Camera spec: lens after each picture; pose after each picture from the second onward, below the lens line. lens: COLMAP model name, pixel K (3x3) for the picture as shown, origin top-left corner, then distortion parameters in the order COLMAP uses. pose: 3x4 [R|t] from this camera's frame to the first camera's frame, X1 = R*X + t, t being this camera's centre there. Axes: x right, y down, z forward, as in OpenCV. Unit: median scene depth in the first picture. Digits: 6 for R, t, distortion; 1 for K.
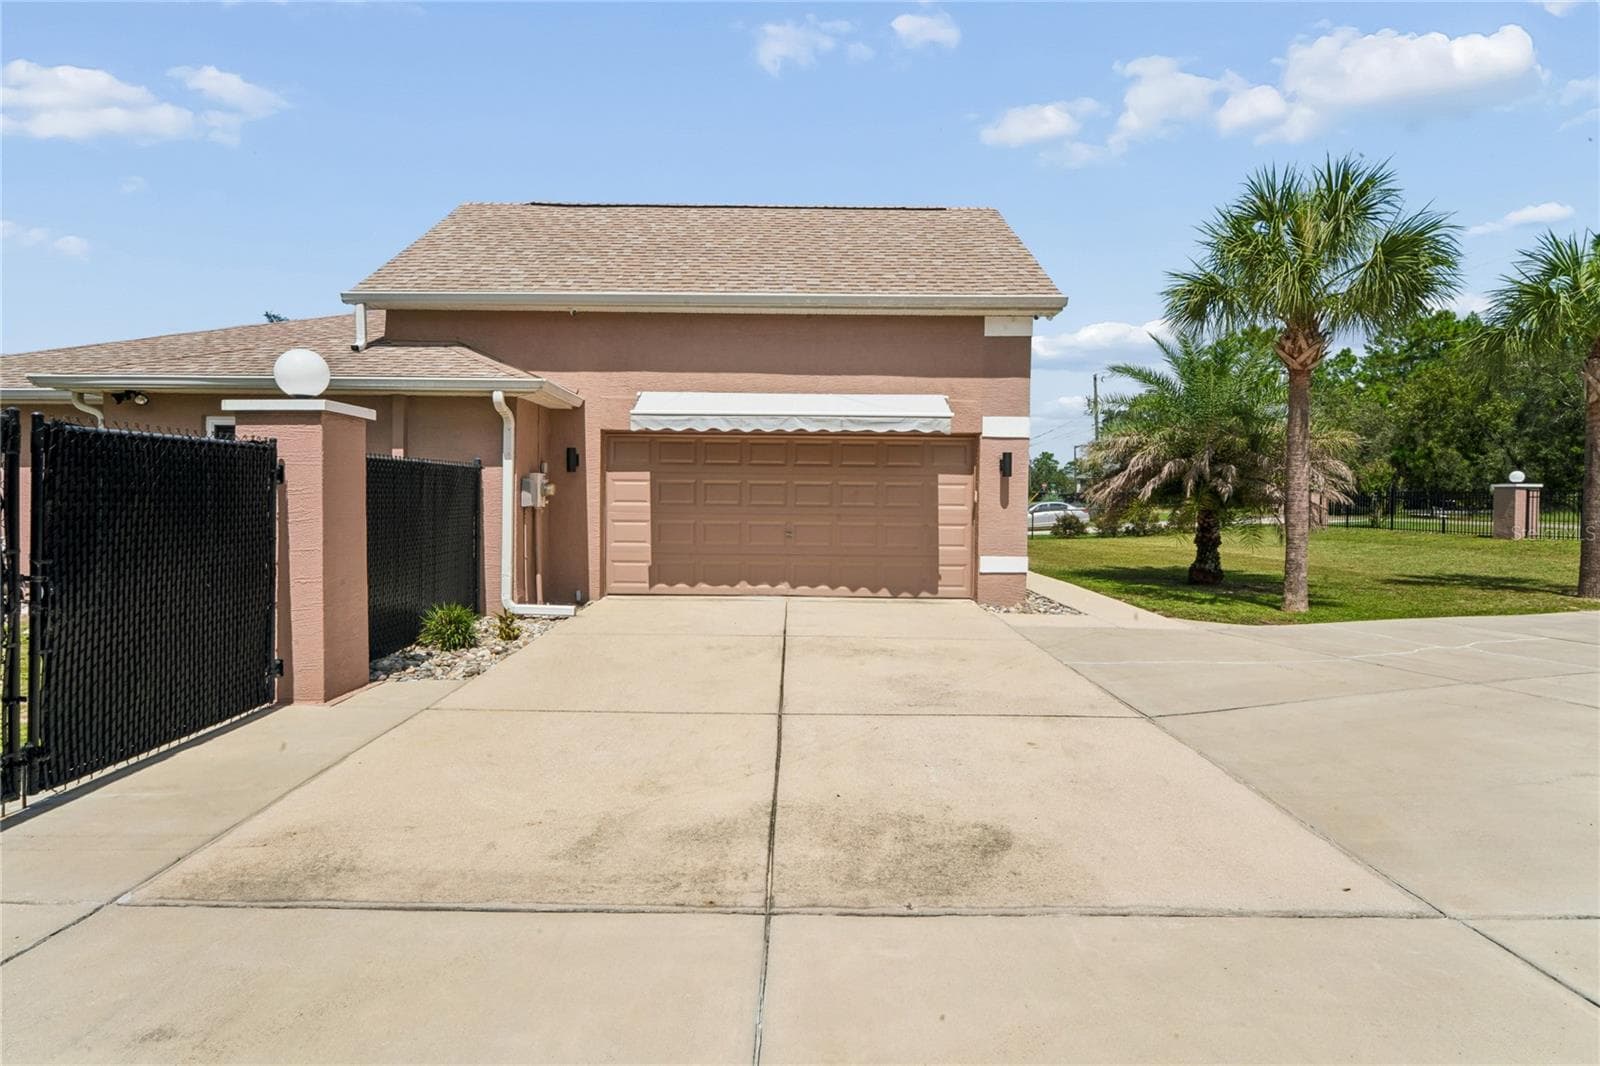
lens RADIAL K [[818.6, 0, 794.1], [0, 818.6, 530.9], [0, 0, 1]] dist [-0.003837, -0.000592]
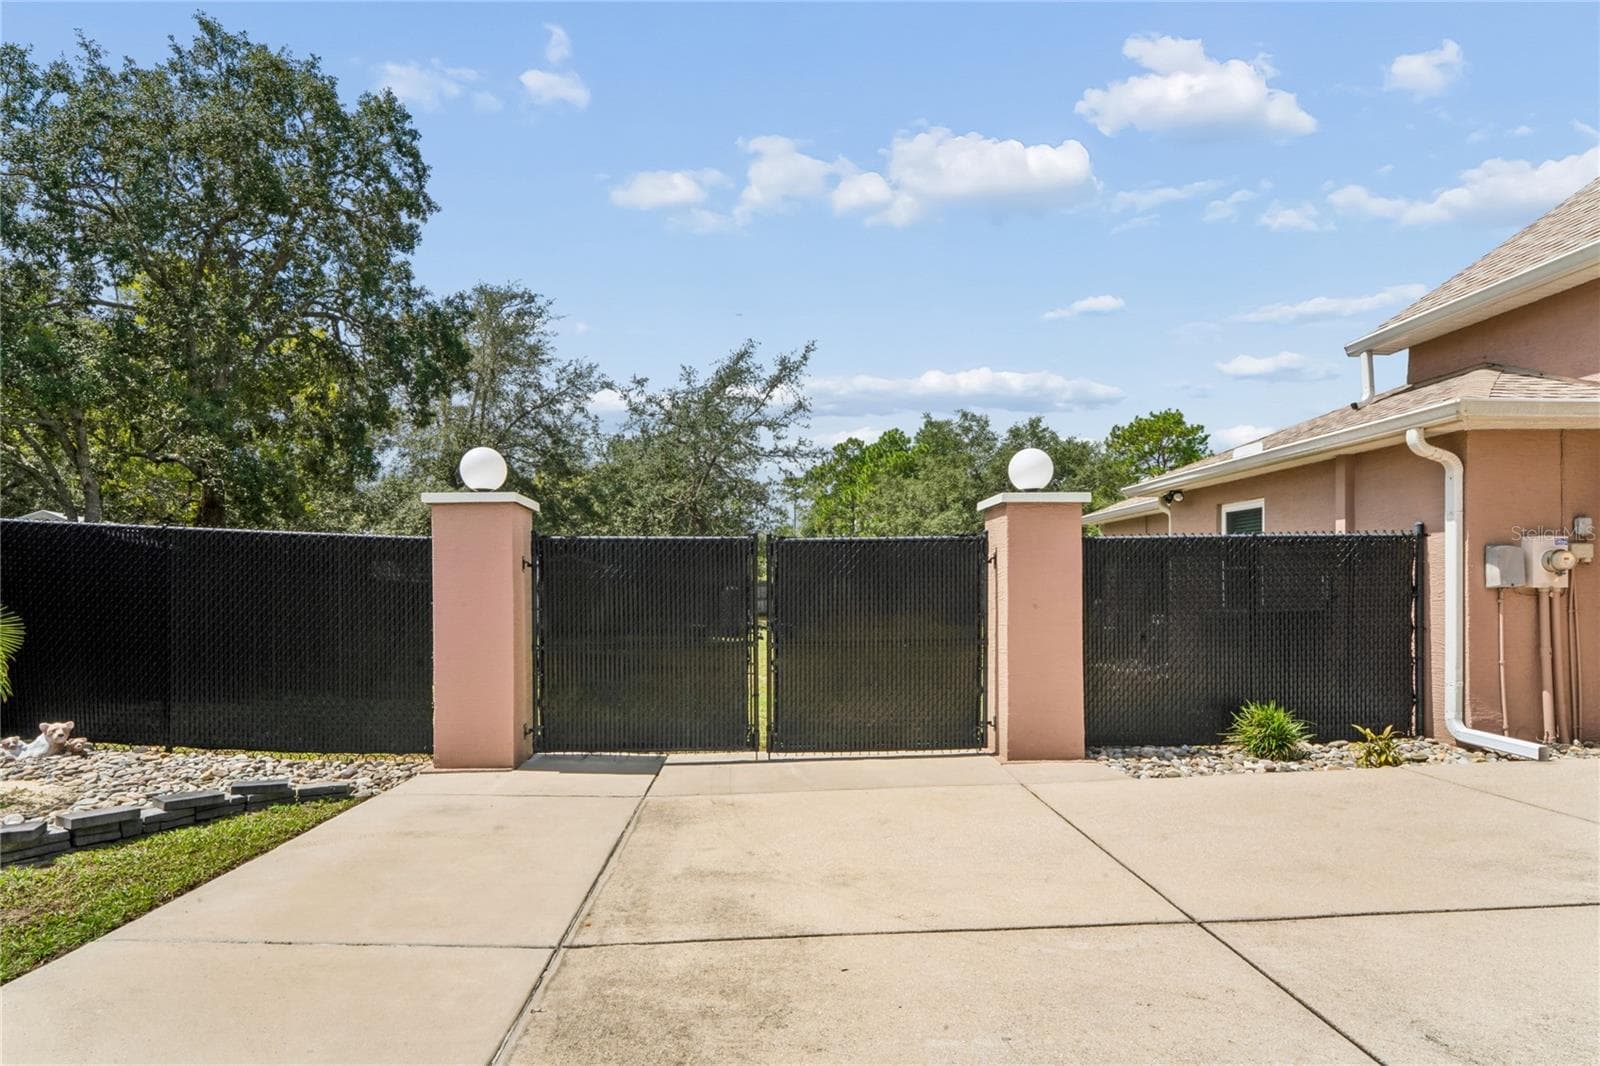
lens RADIAL K [[841.2, 0, 786.9], [0, 841.2, 590.4], [0, 0, 1]] dist [-0.001805, -0.000103]
pose [[0.035788, -0.006134, -0.999341, 0.314666], [-0.030805, 0.999499, -0.007238, -0.003716], [0.998885, 0.031044, 0.035581, 0.354214]]
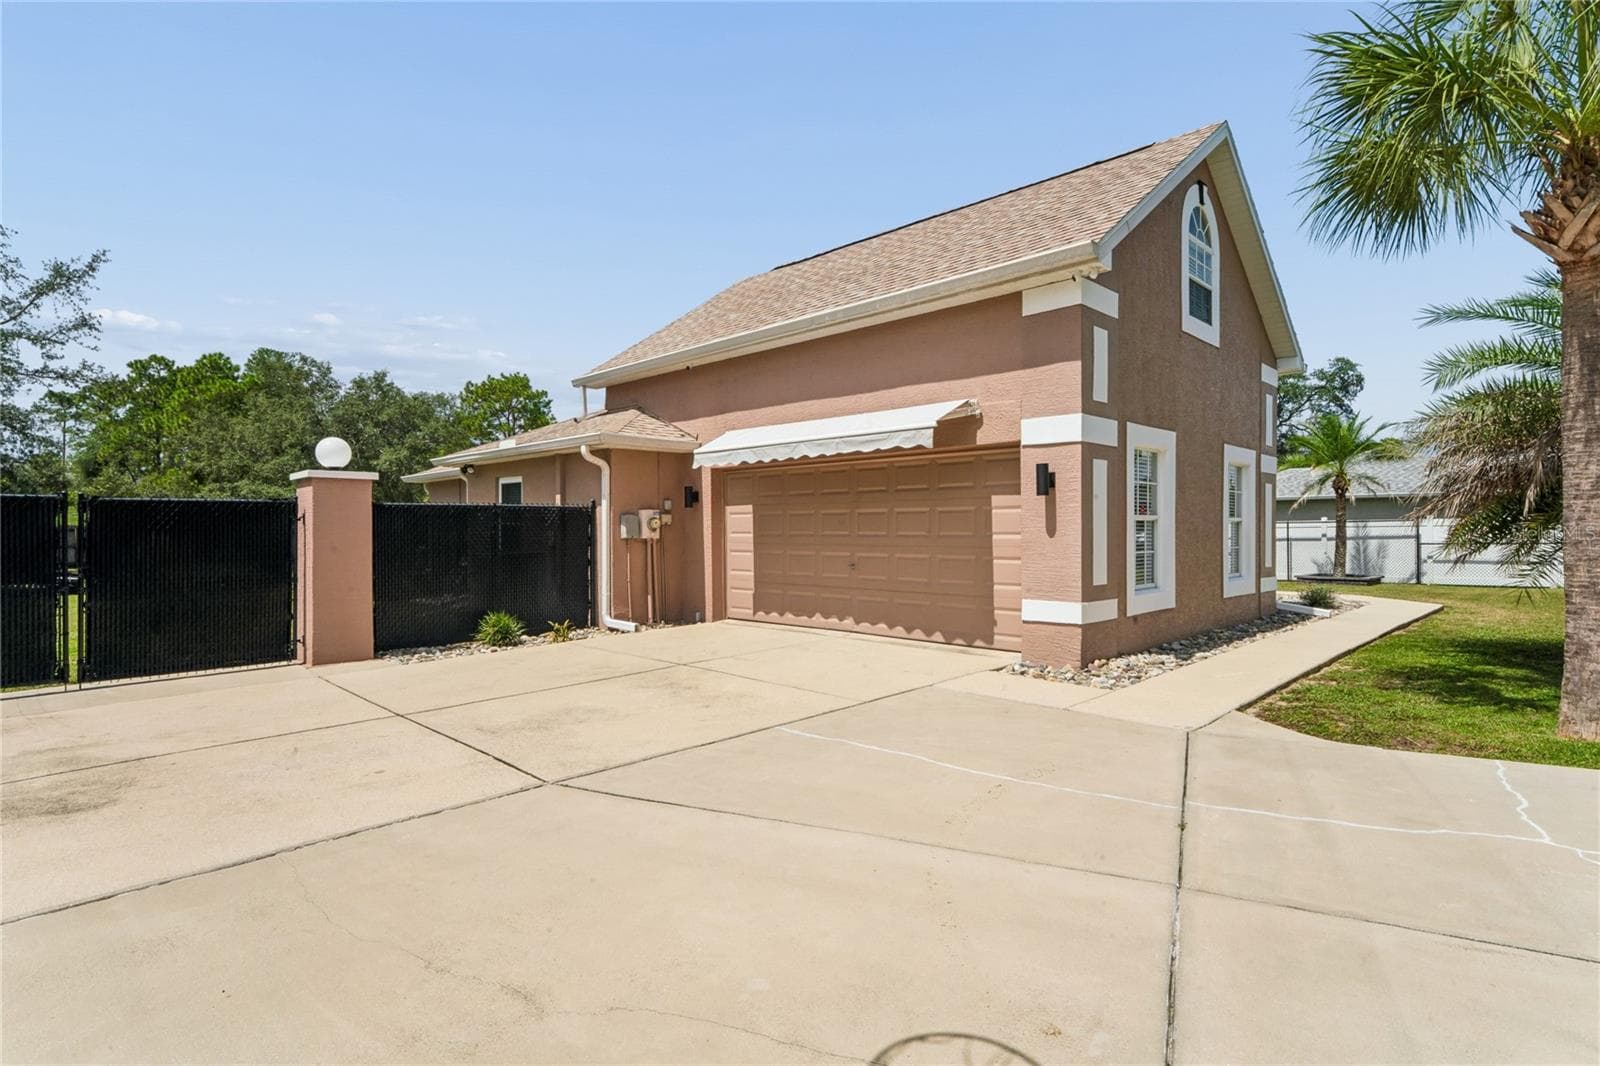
lens RADIAL K [[818.6, 0, 794.1], [0, 818.6, 530.9], [0, 0, 1]] dist [-0.003837, -0.000592]
pose [[0.701443, -0.011351, -0.712635, 0.636489], [-0.016415, 0.999351, -0.032075, -0.005337], [0.712537, 0.034196, 0.700801, 0.305601]]
